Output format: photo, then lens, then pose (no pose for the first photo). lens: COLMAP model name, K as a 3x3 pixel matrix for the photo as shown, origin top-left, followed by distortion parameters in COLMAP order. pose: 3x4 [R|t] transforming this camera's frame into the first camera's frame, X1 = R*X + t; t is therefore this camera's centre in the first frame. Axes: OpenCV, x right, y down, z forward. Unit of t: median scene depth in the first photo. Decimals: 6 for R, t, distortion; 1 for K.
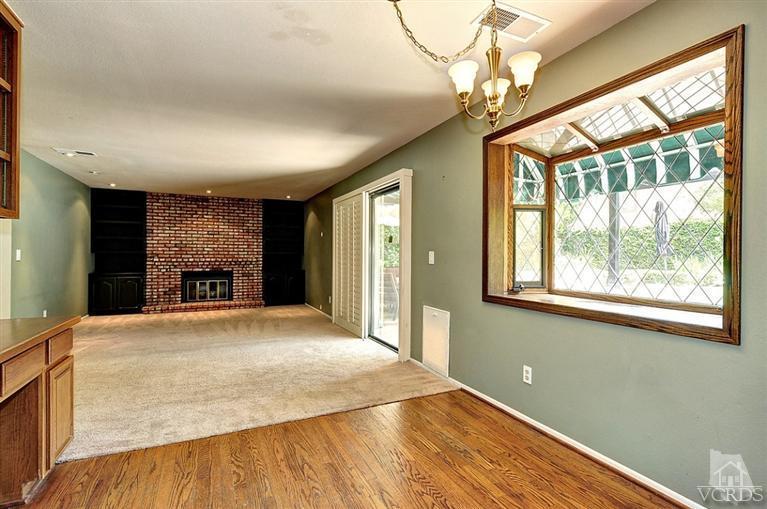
lens RADIAL K [[358.0, 0, 383.2], [0, 358.0, 254.5], [0, 0, 1]] dist [-0.000181, 0.000083]
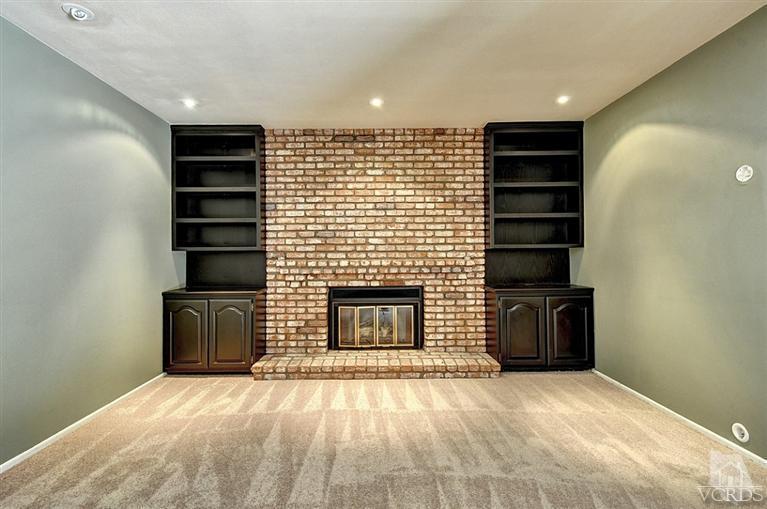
lens RADIAL K [[430.1, 0, 396.0], [0, 430.1, 248.3], [0, 0, 1]] dist [-0.006486, 0.002994]
pose [[0.918524, -0.015725, -0.395052, -0.251641], [0.011320, 0.999845, -0.013477, 0.003443], [0.395203, 0.007907, 0.918560, 0.512177]]
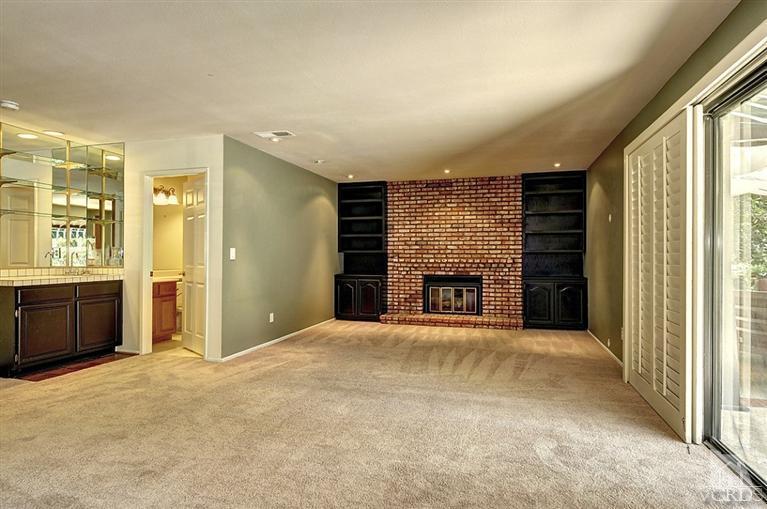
lens RADIAL K [[430.1, 0, 375.4], [0, 430.1, 253.9], [0, 0, 1]] dist [-0.006486, 0.002994]
pose [[0.752558, -0.004760, -0.658509, 0.001023], [0.002672, 0.999988, -0.004175, 0.003713], [0.658521, 0.001382, 0.752561, 0.197391]]
